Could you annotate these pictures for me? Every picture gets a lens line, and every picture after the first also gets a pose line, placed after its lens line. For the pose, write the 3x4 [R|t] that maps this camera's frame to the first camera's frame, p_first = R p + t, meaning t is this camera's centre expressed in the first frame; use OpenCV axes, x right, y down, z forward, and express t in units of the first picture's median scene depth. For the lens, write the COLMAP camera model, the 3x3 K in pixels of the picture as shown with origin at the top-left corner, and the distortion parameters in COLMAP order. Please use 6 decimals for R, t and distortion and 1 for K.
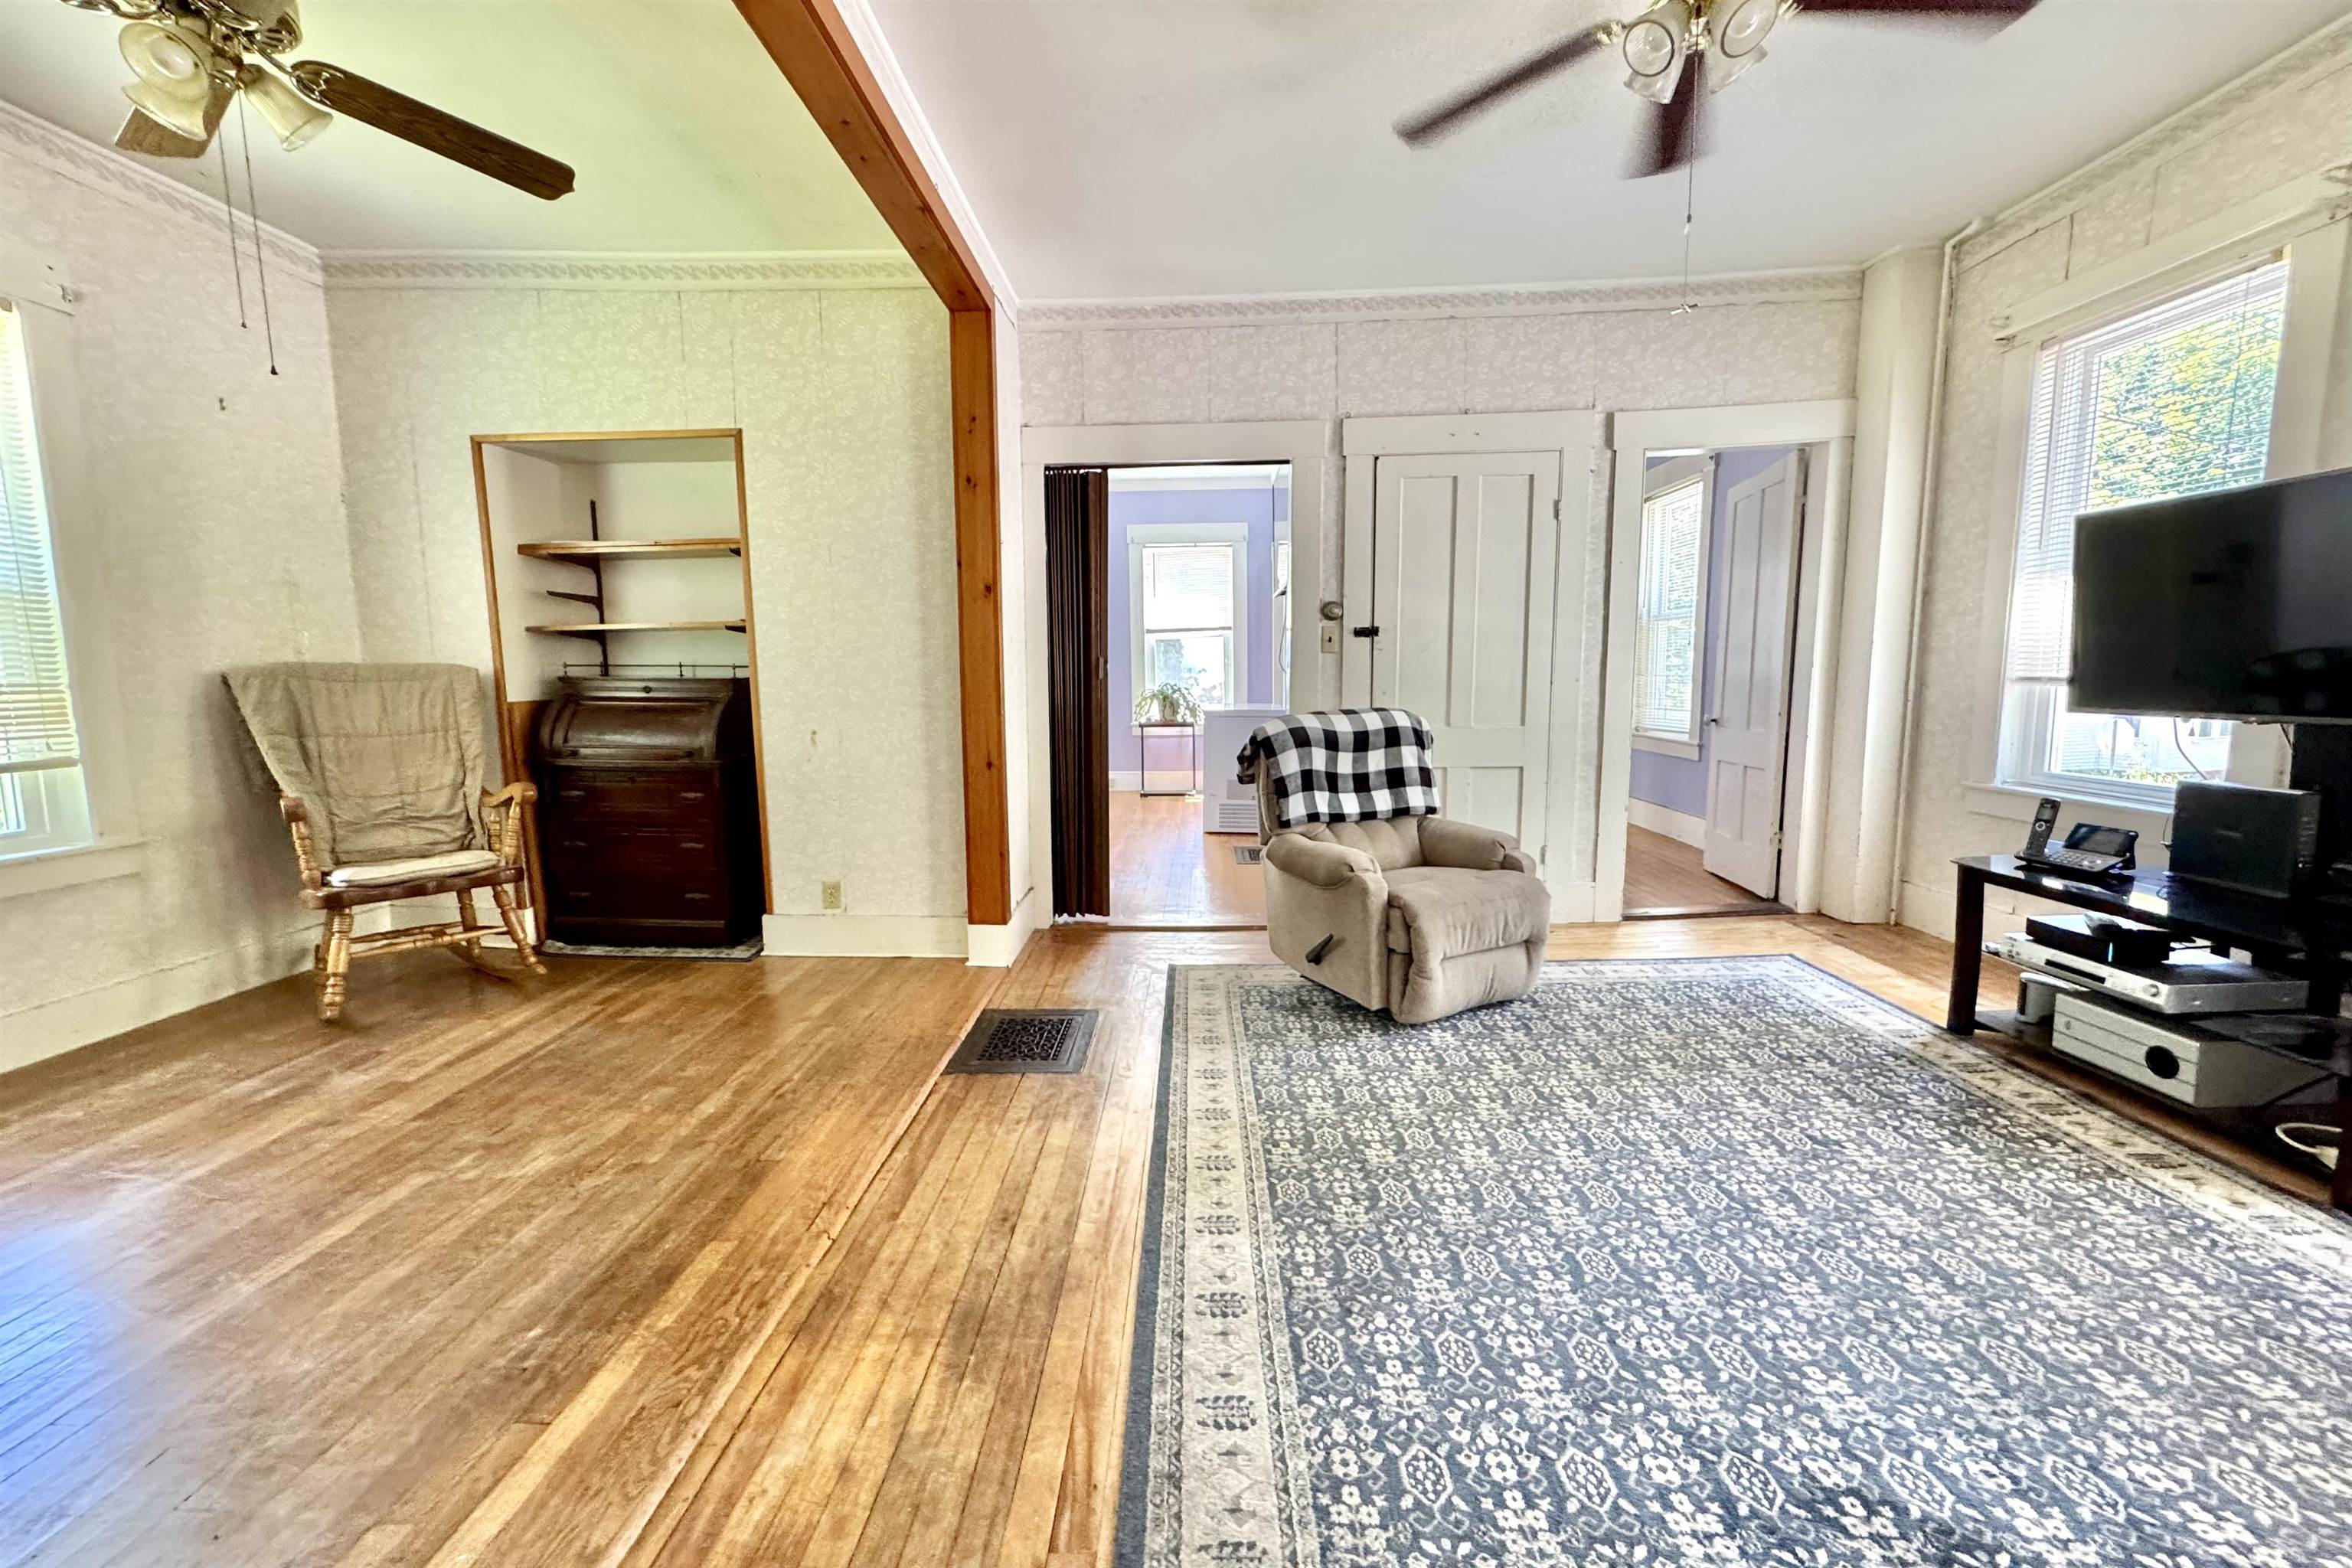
lens RADIAL K [[940.1, 0, 1174.9], [0, 940.1, 779.0], [0, 0, 1]] dist [-0.002985, 0.000506]
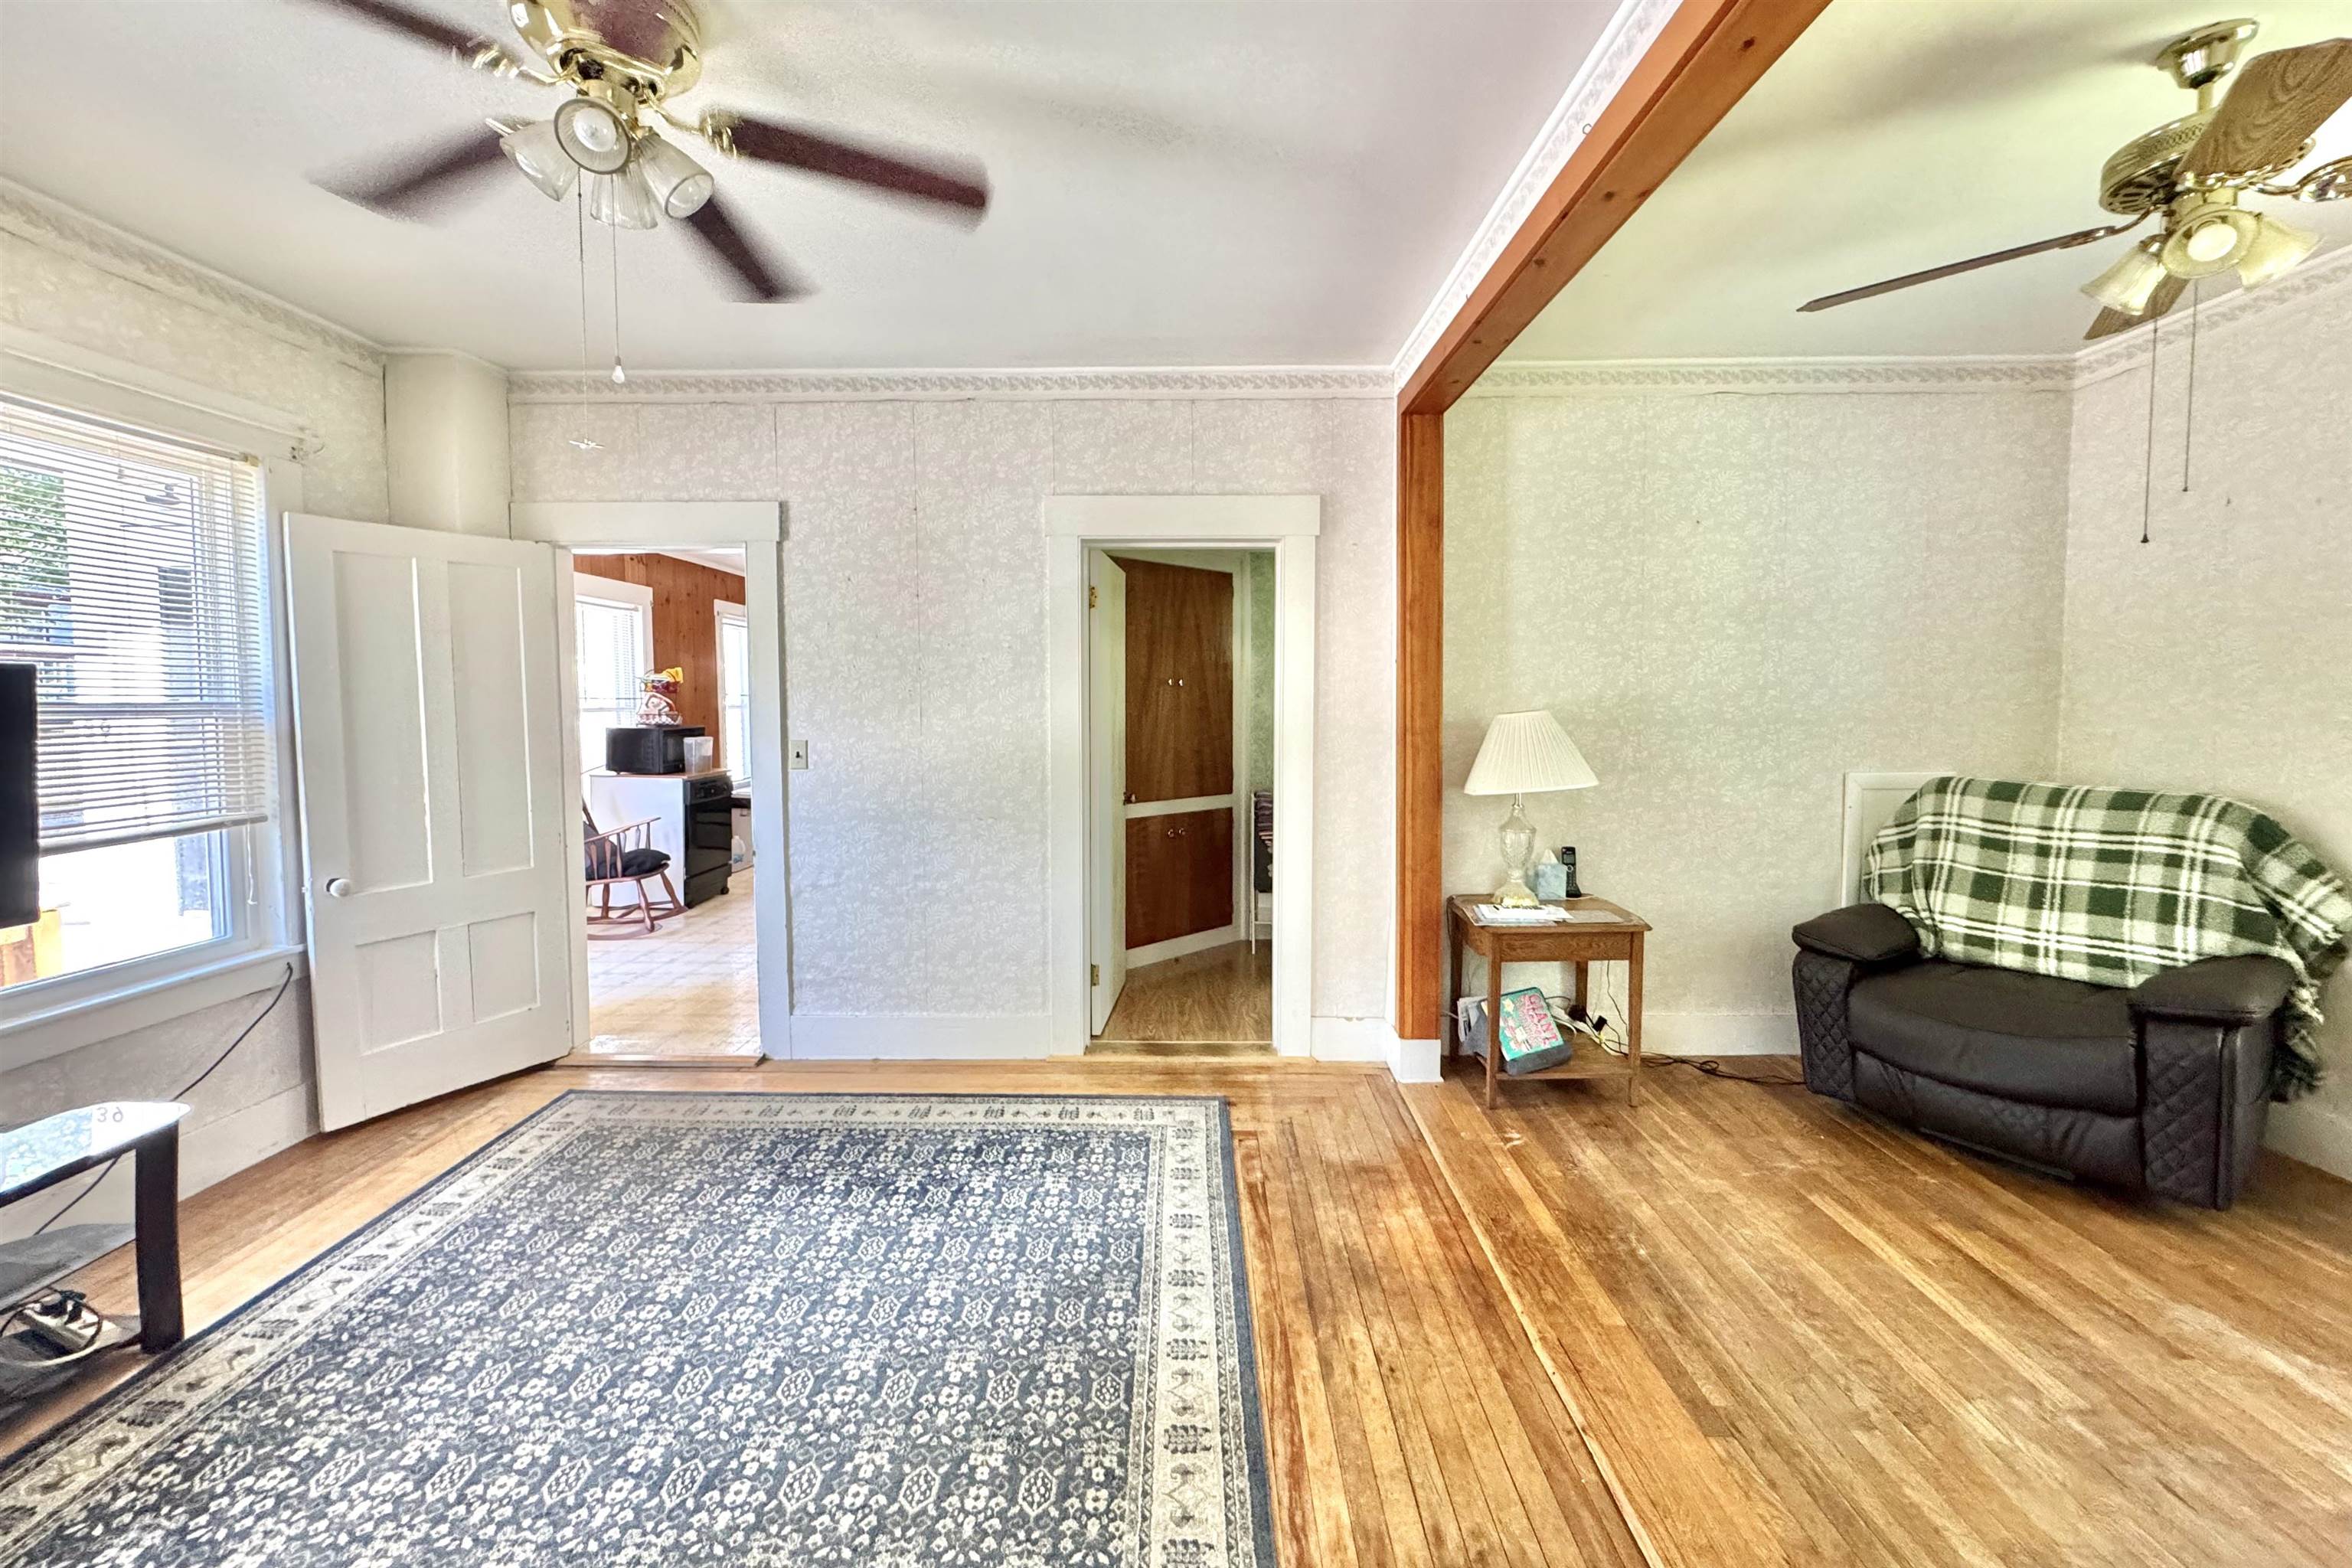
lens RADIAL K [[940.1, 0, 1173.8], [0, 940.1, 743.4], [0, 0, 1]] dist [-0.002985, 0.000506]
pose [[-0.999768, 0.017774, -0.012206, 0.037962], [0.015533, 0.986346, 0.163953, -0.243665], [0.014954, 0.163726, -0.986393, 1.202563]]
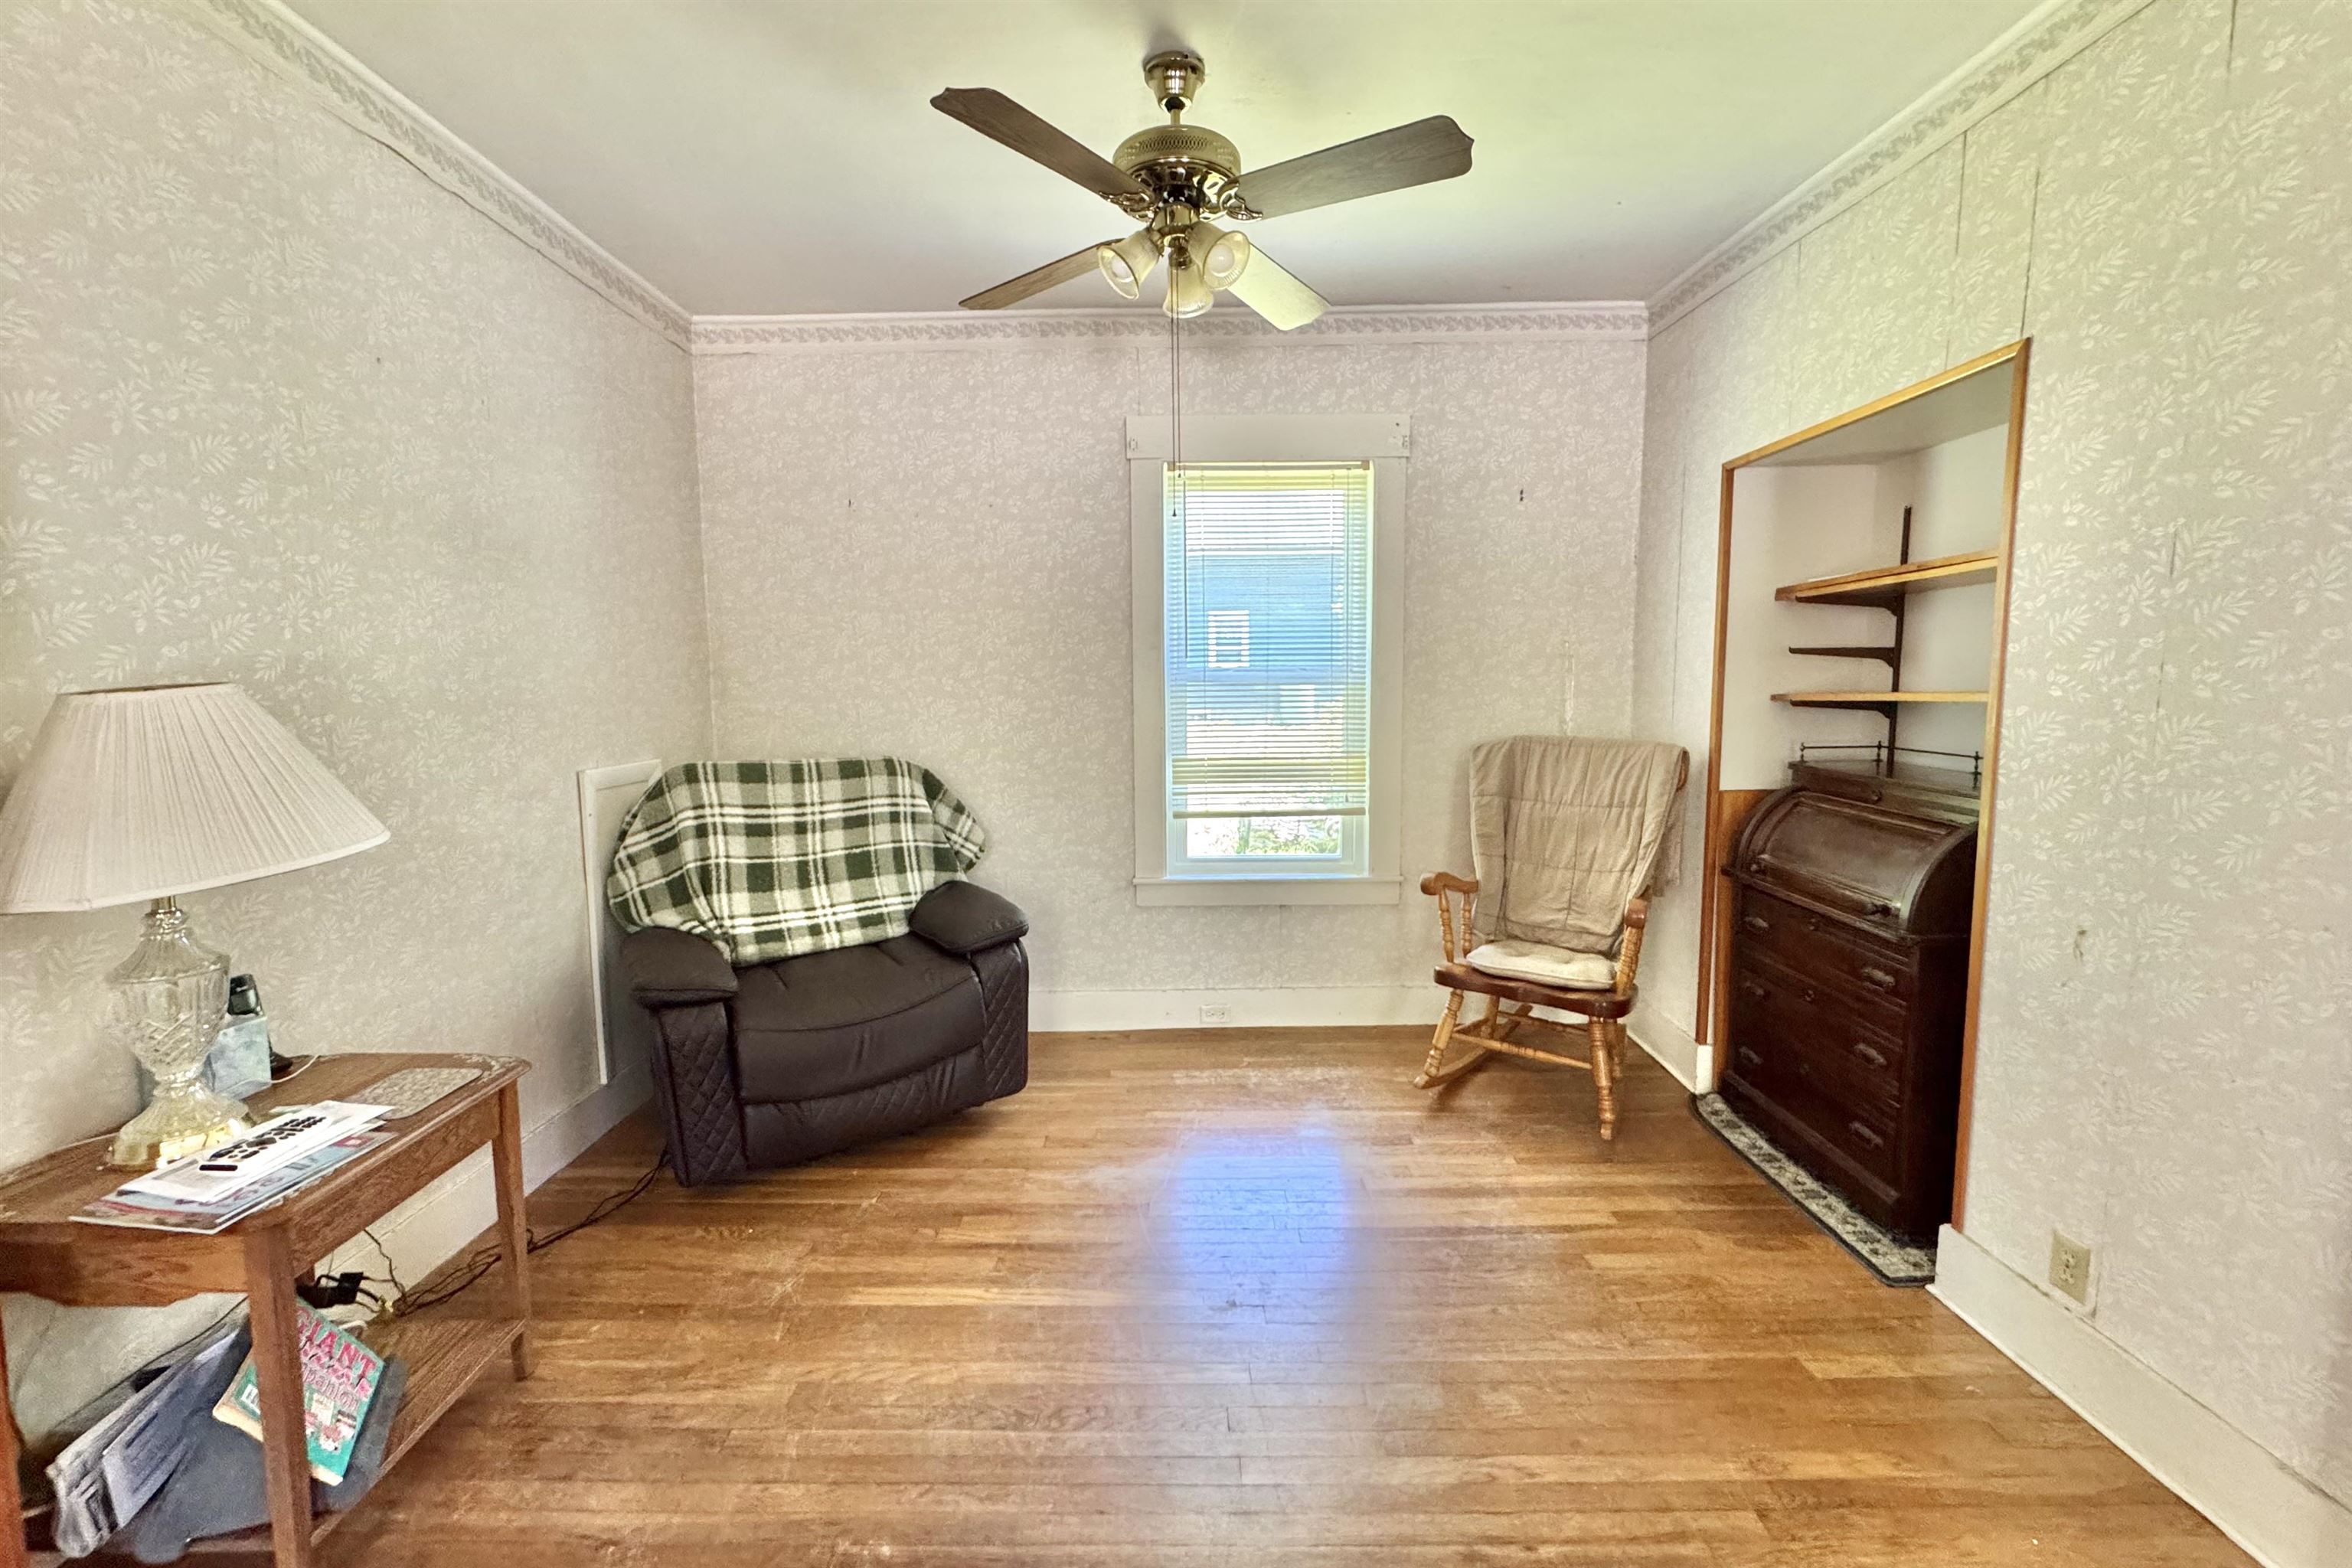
lens RADIAL K [[940.1, 0, 1174.0], [0, 940.1, 779.9], [0, 0, 1]] dist [-0.002985, 0.000506]
pose [[0.029282, 0.110642, -0.993429, 0.084518], [-0.106905, 0.988501, 0.106942, -0.150738], [0.993838, 0.103071, 0.040774, 0.599449]]
